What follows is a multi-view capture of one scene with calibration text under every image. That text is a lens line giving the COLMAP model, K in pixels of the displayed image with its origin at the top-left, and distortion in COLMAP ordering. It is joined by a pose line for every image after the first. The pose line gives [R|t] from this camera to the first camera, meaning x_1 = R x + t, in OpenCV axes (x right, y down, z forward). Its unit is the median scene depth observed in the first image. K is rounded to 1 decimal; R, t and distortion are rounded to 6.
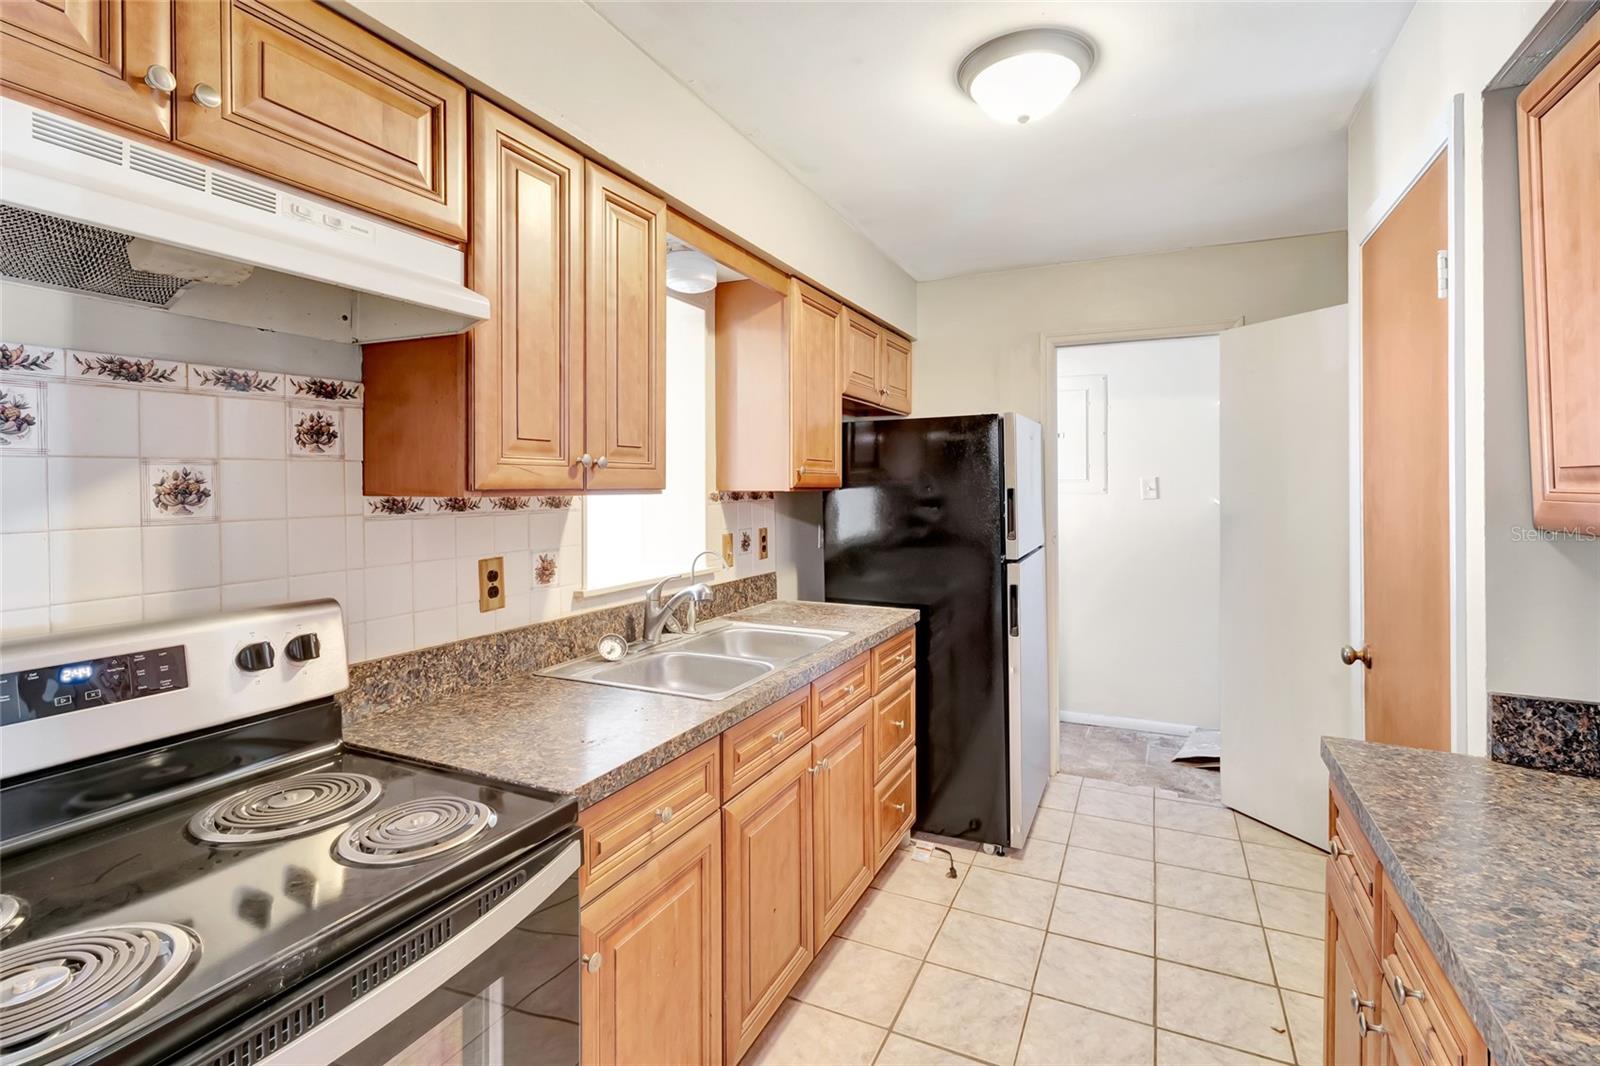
lens RADIAL K [[745.1, 0, 817.6], [0, 745.1, 478.6], [0, 0, 1]] dist [0.007489, -0.000609]
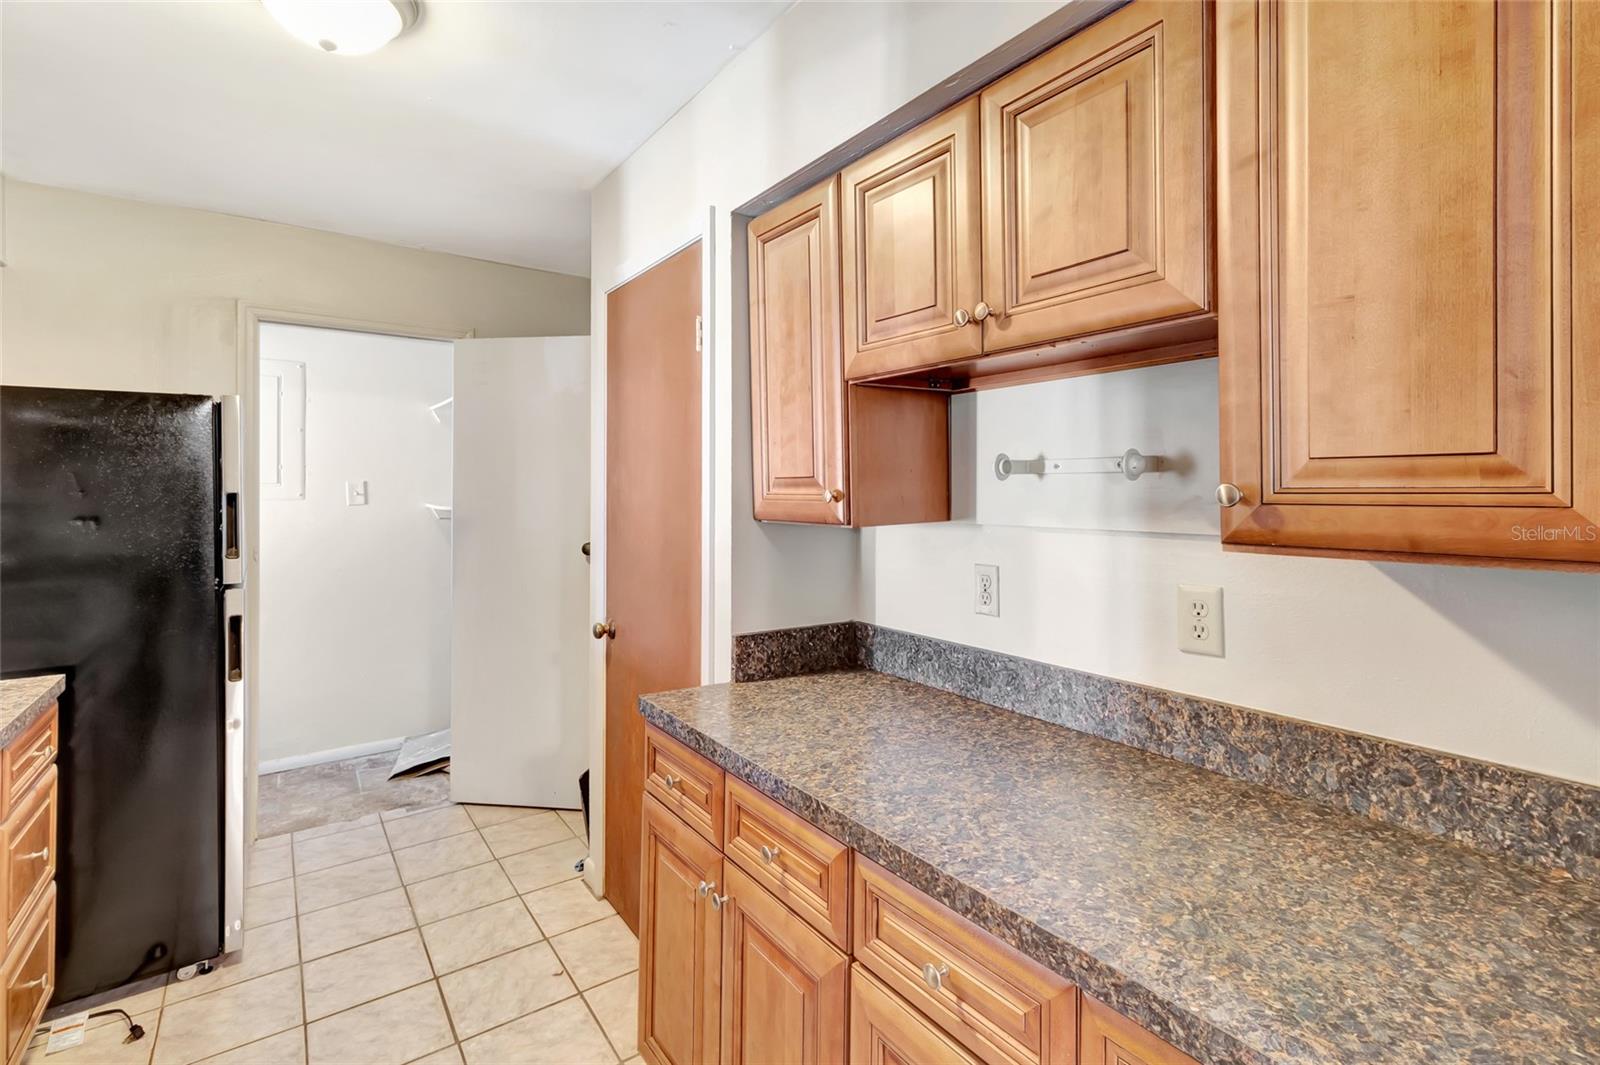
lens RADIAL K [[744.1, 0, 811.0], [0, 744.1, 485.9], [0, 0, 1]] dist [0.007188, -0.000001]
pose [[0.489200, 0.007843, 0.872137, -0.149643], [-0.009520, 0.999948, -0.003652, 0.003070], [-0.872120, -0.006516, 0.489249, 0.102613]]
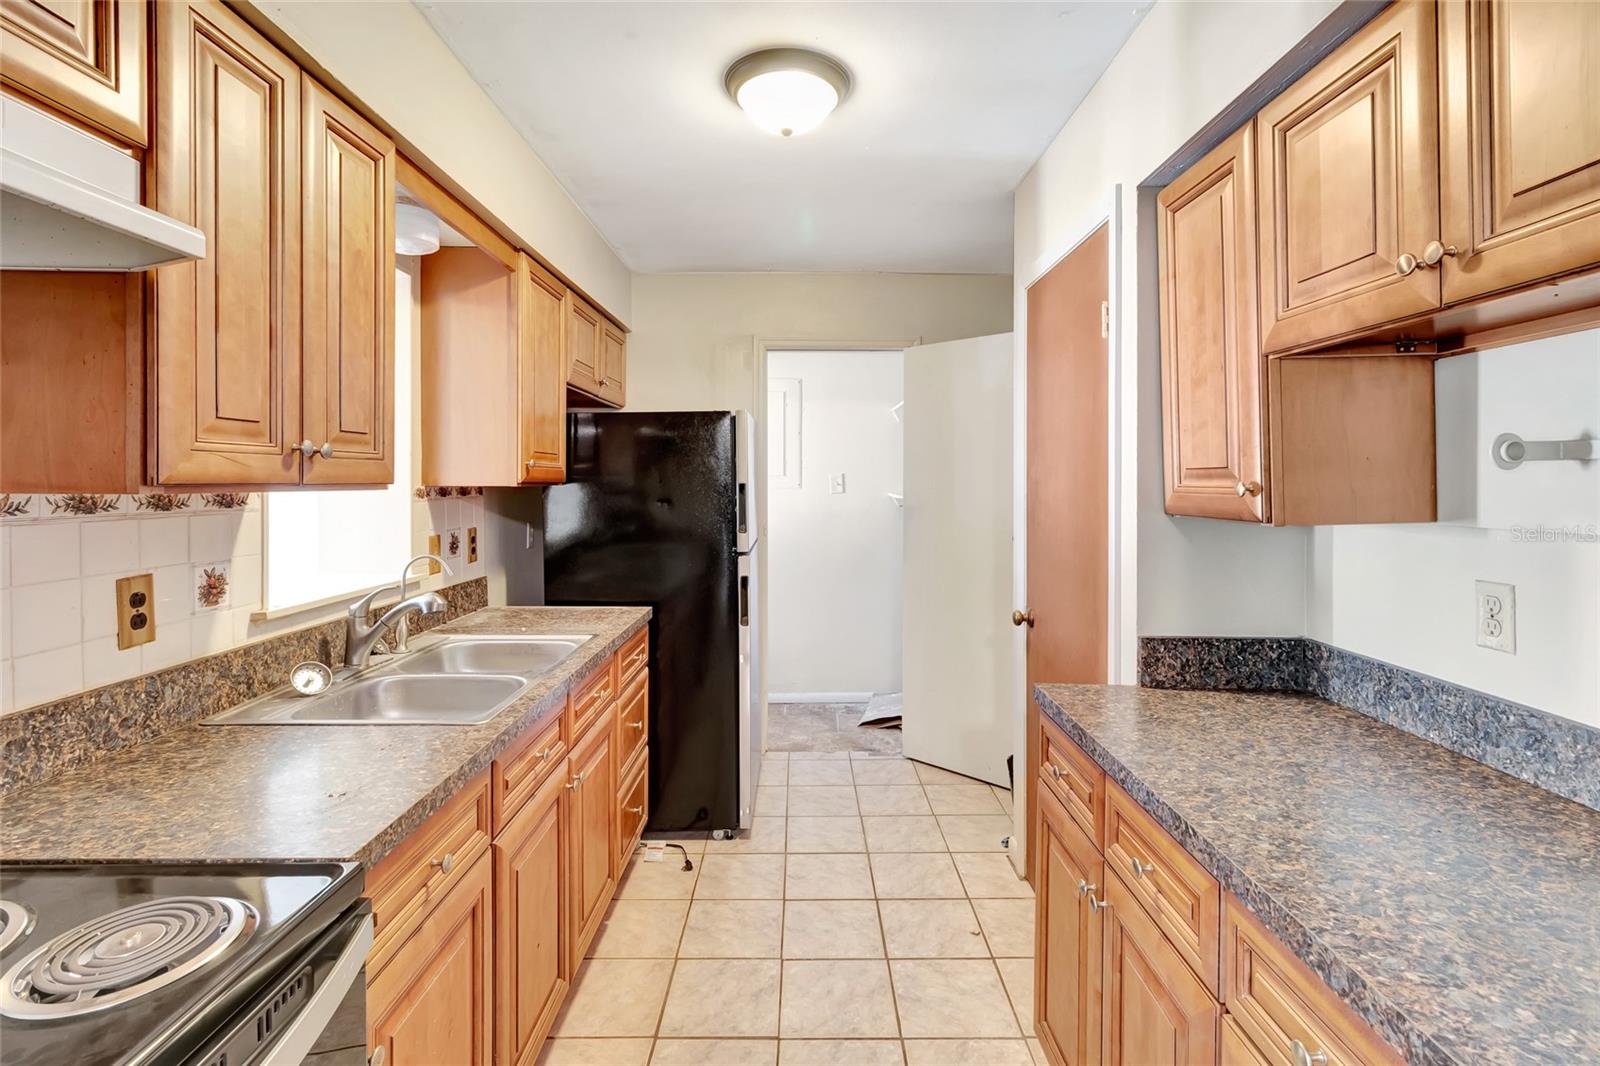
lens RADIAL K [[742.6, 0, 810.4], [0, 742.6, 477.8], [0, 0, 1]] dist [0.006374, -0.001112]
pose [[0.903421, 0.004788, 0.428727, -0.115191], [-0.006893, 0.999971, 0.003357, 0.001106], [-0.428699, -0.005988, 0.903428, 0.030408]]
